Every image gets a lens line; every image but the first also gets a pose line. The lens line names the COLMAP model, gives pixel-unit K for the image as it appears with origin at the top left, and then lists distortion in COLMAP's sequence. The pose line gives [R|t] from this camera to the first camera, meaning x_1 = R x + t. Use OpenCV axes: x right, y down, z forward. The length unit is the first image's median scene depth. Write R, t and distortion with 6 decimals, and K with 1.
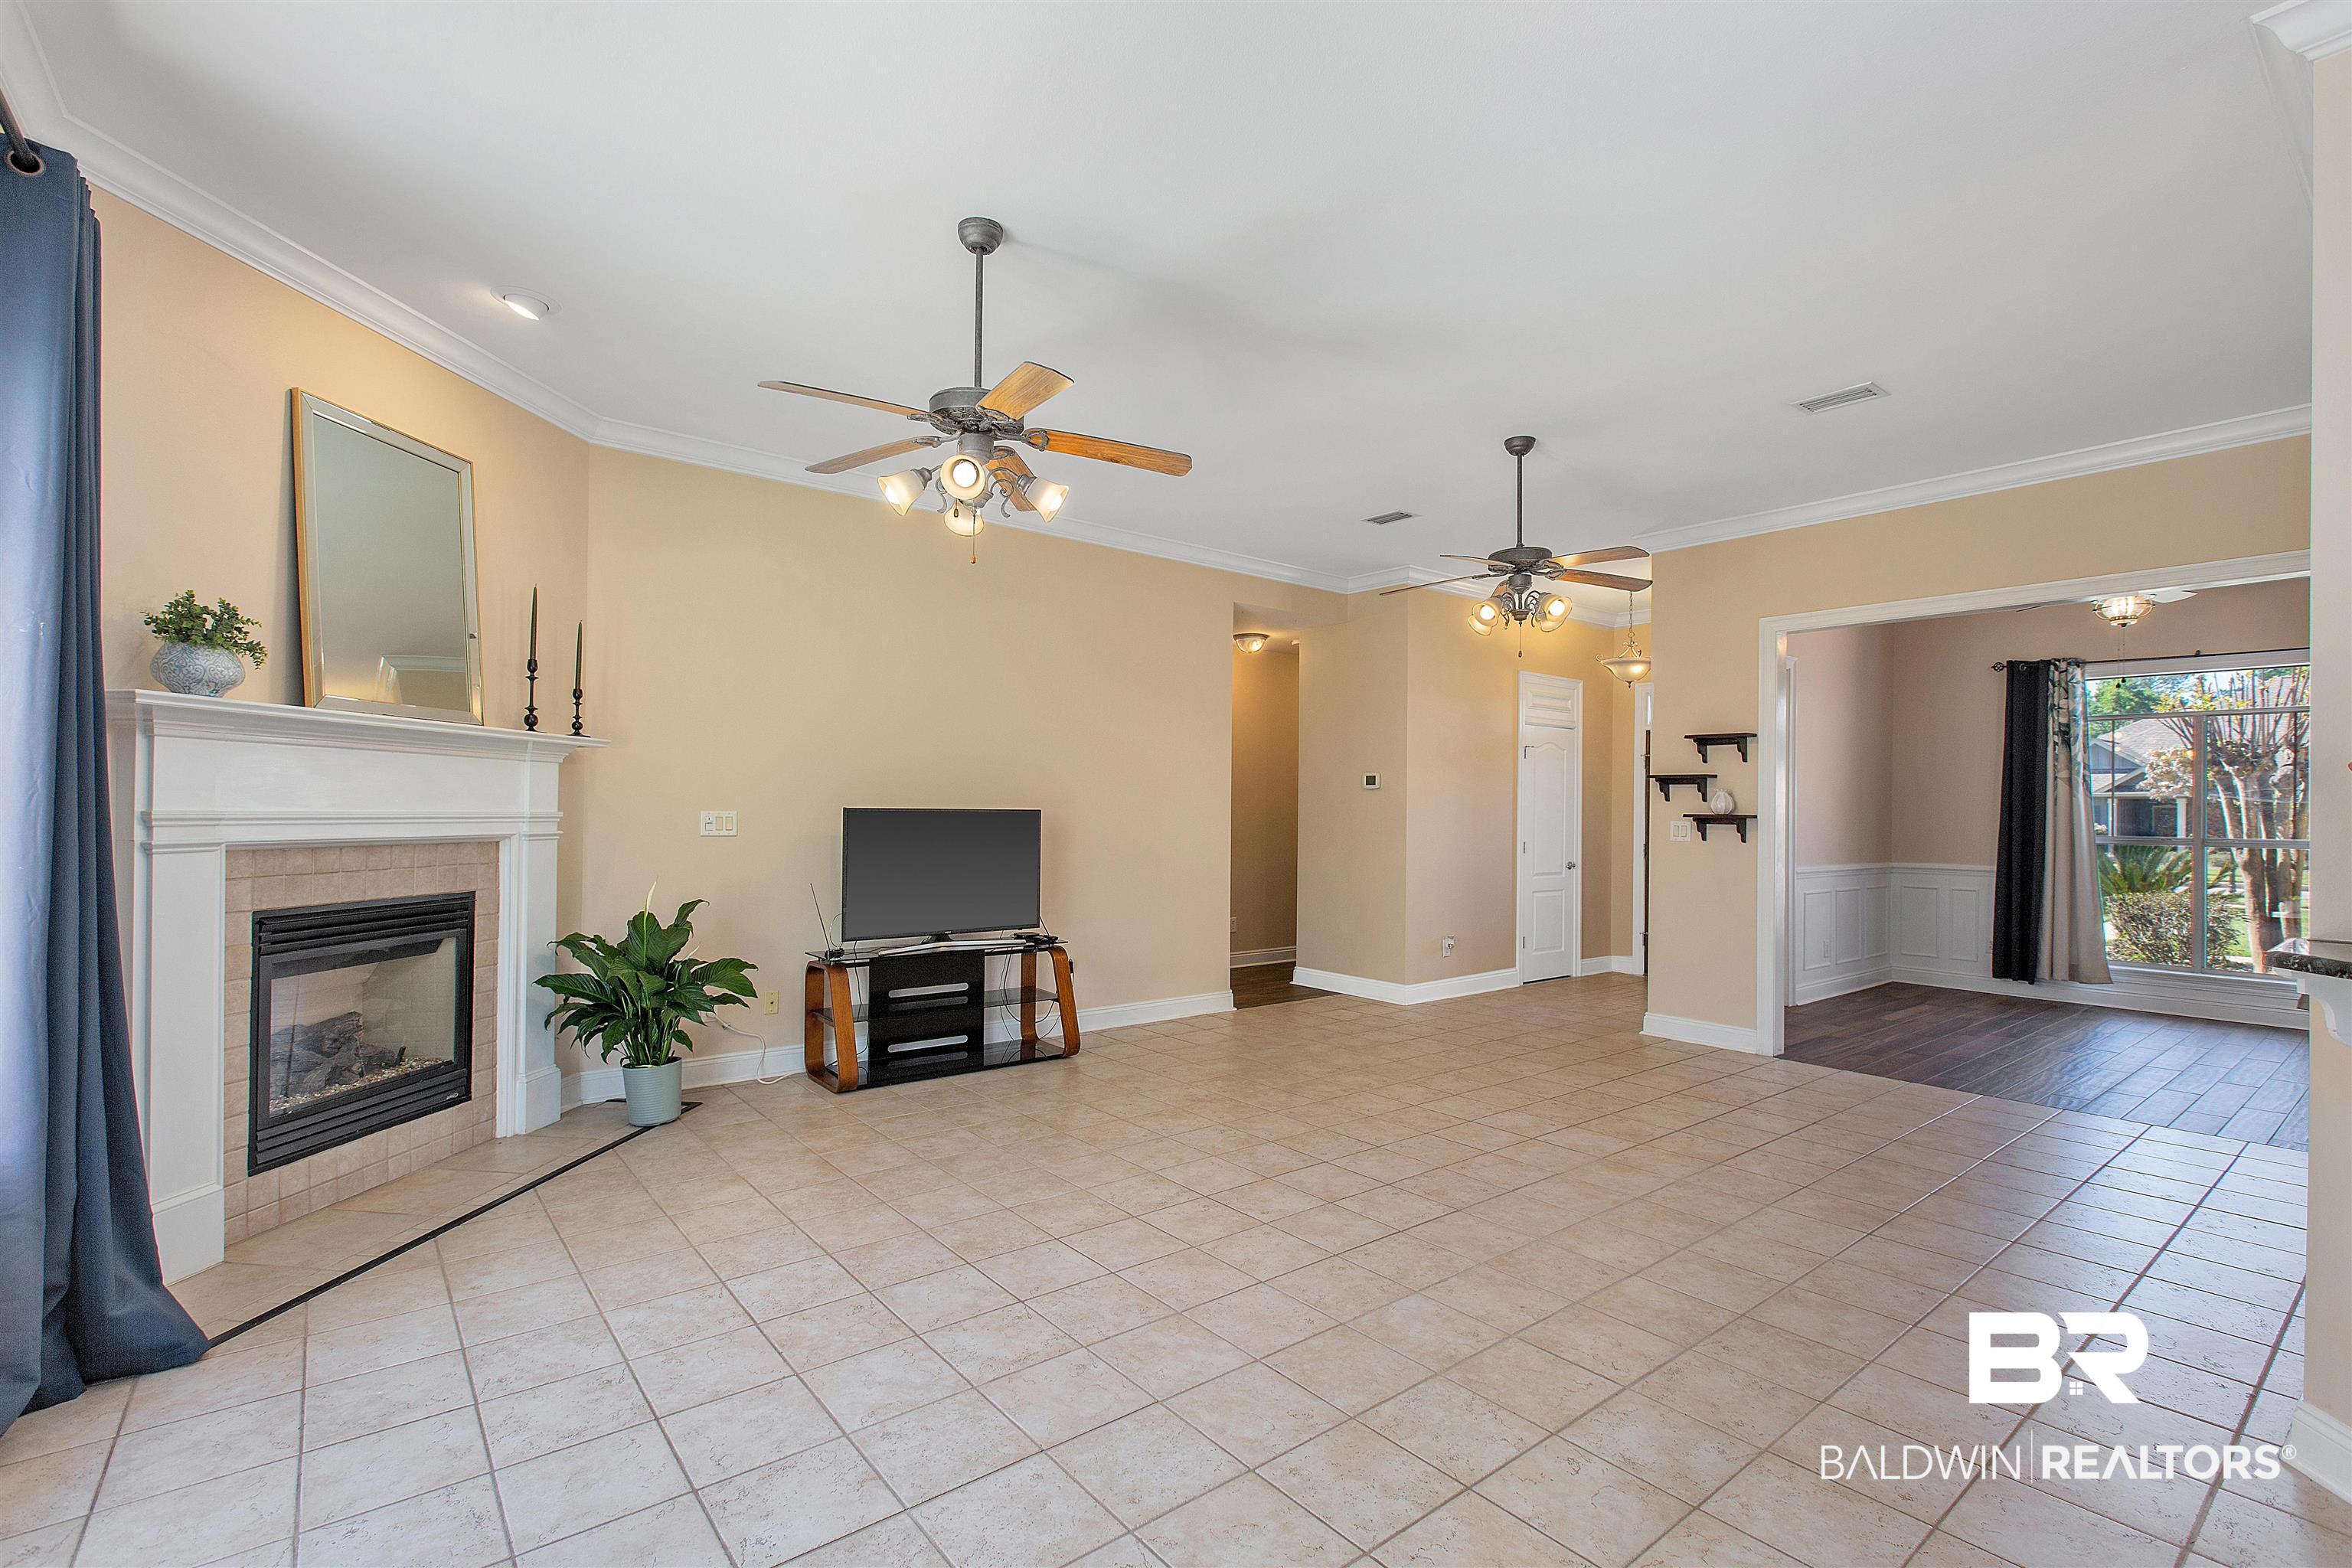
lens RADIAL K [[1055.6, 0, 1169.4], [0, 1055.6, 800.9], [0, 0, 1]] dist [0.000980, 0.000186]
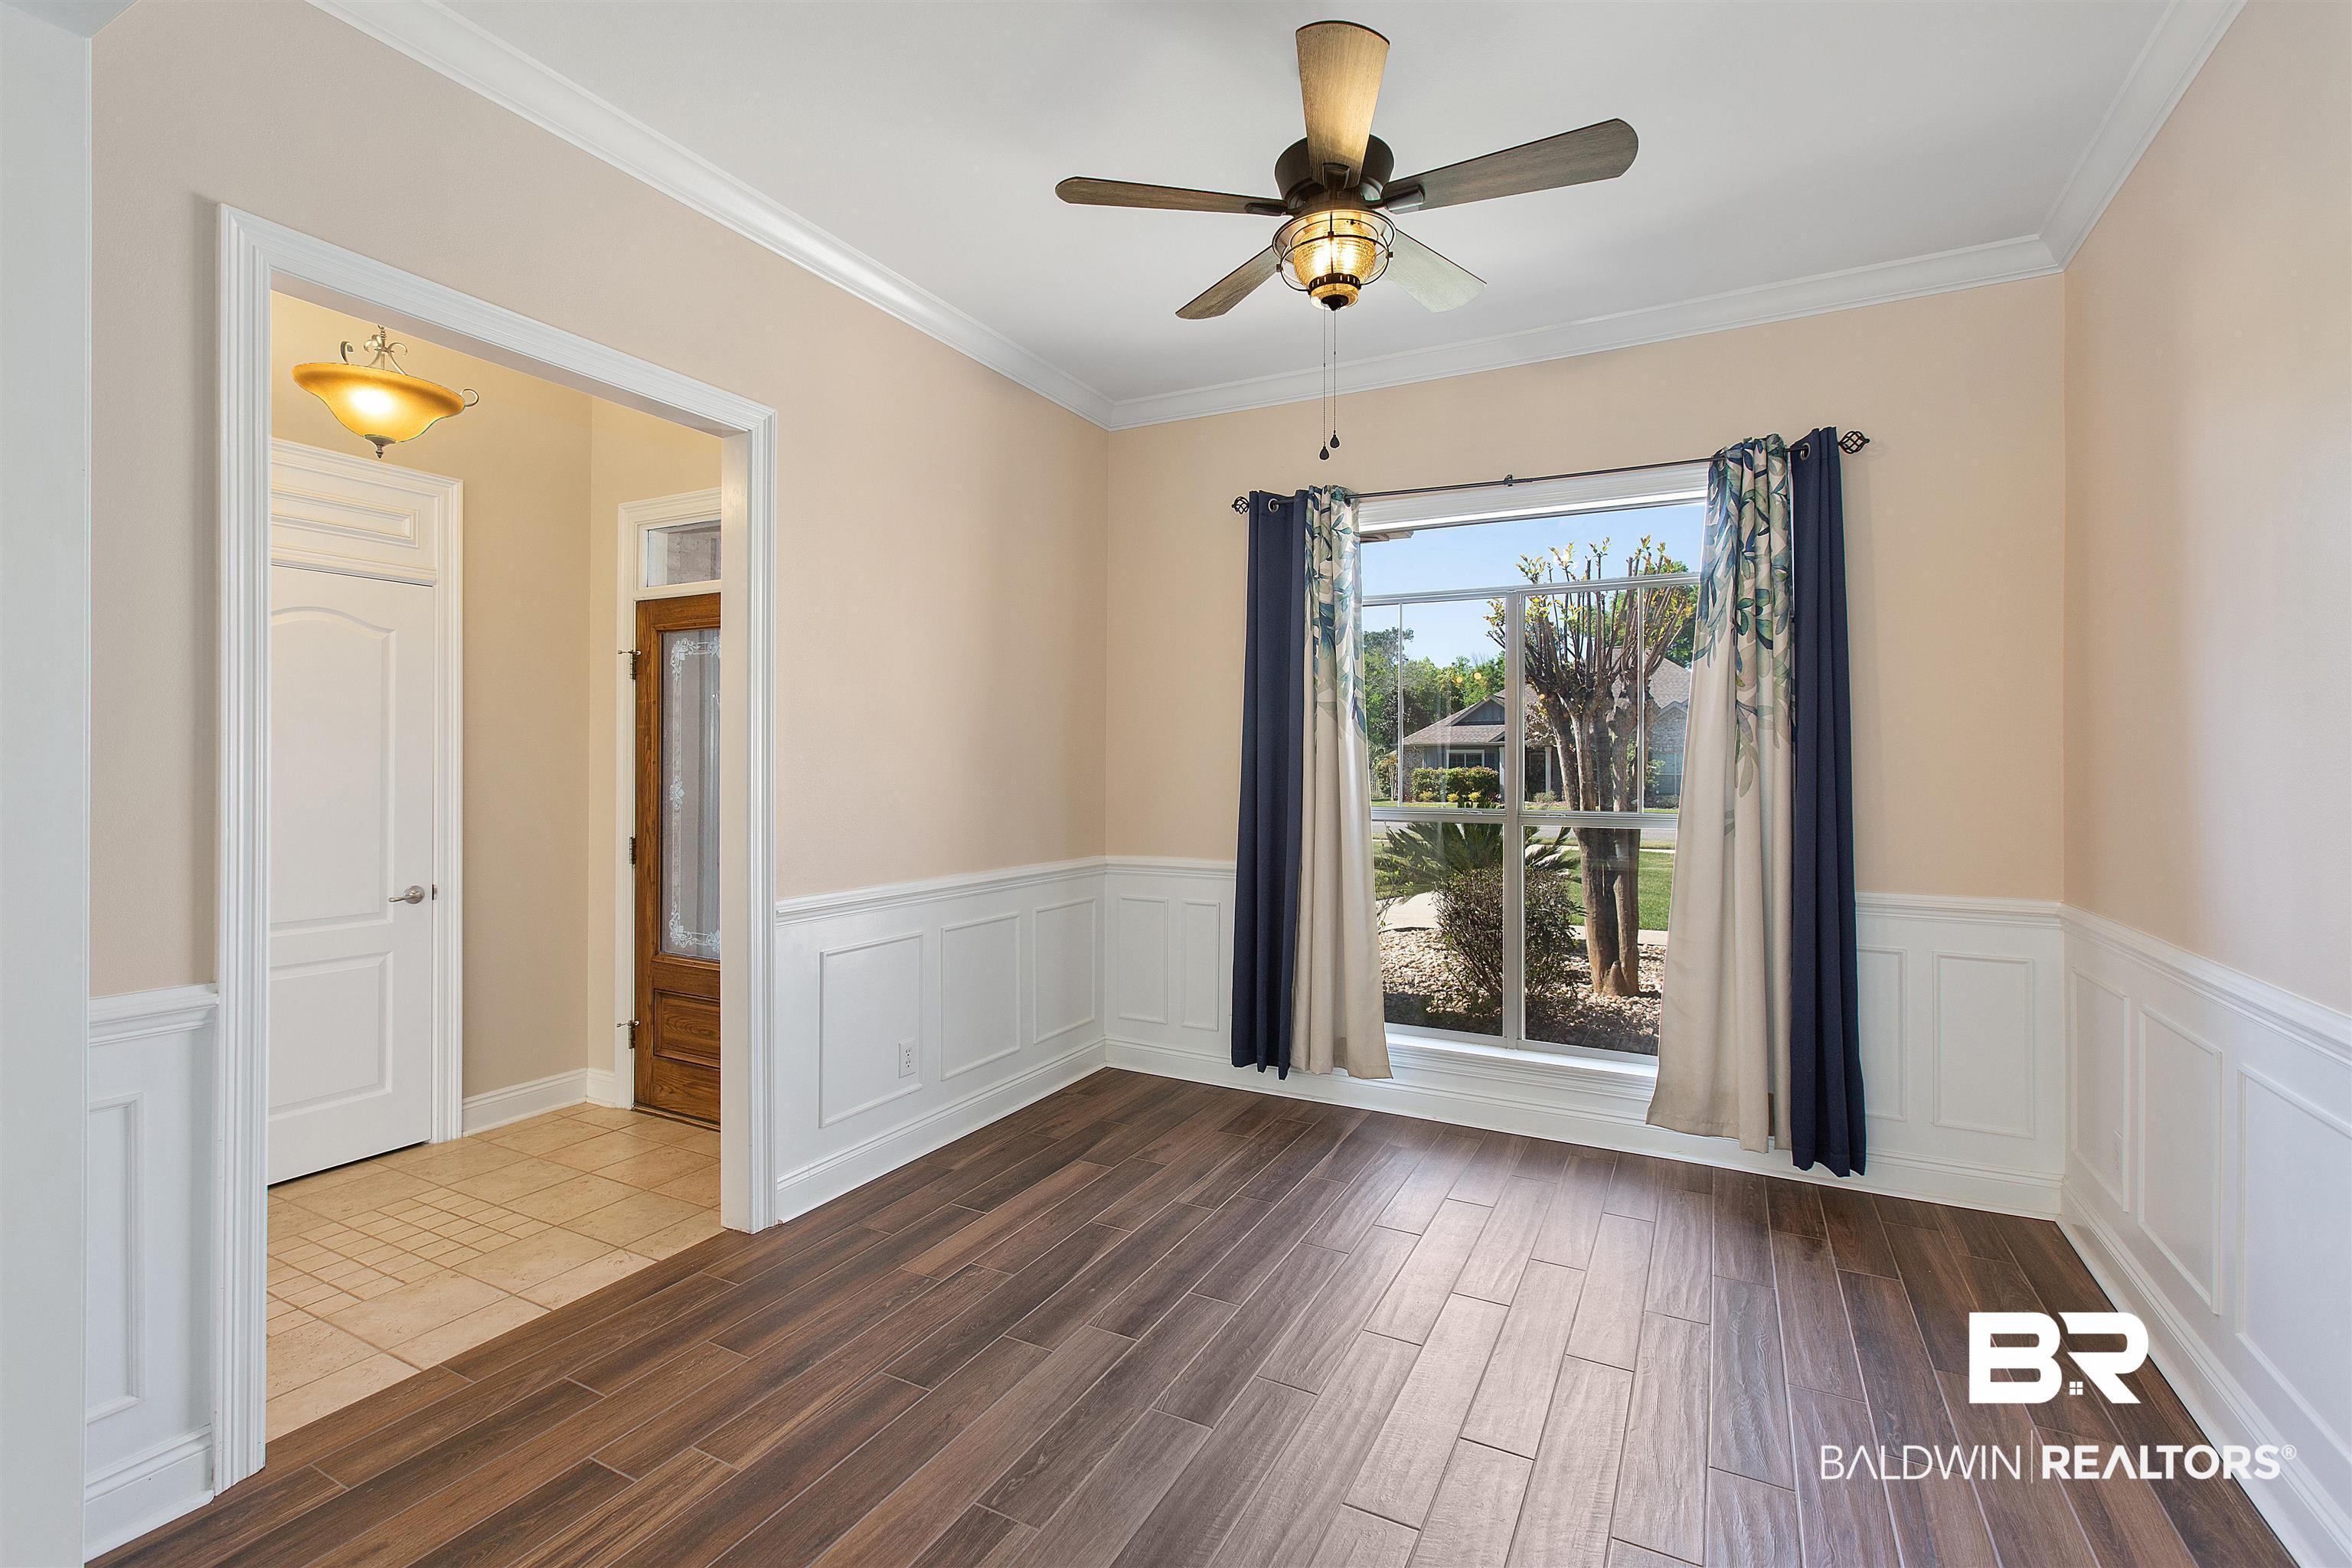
lens RADIAL K [[1060.7, 0, 1172.3], [0, 1060.7, 754.5], [0, 0, 1]] dist [0.000224, -0.000039]
pose [[0.914109, -0.005511, 0.405430, 0.531979], [0.004805, 0.999985, 0.002758, 0.003099], [-0.405439, -0.000573, 0.914122, 0.510592]]
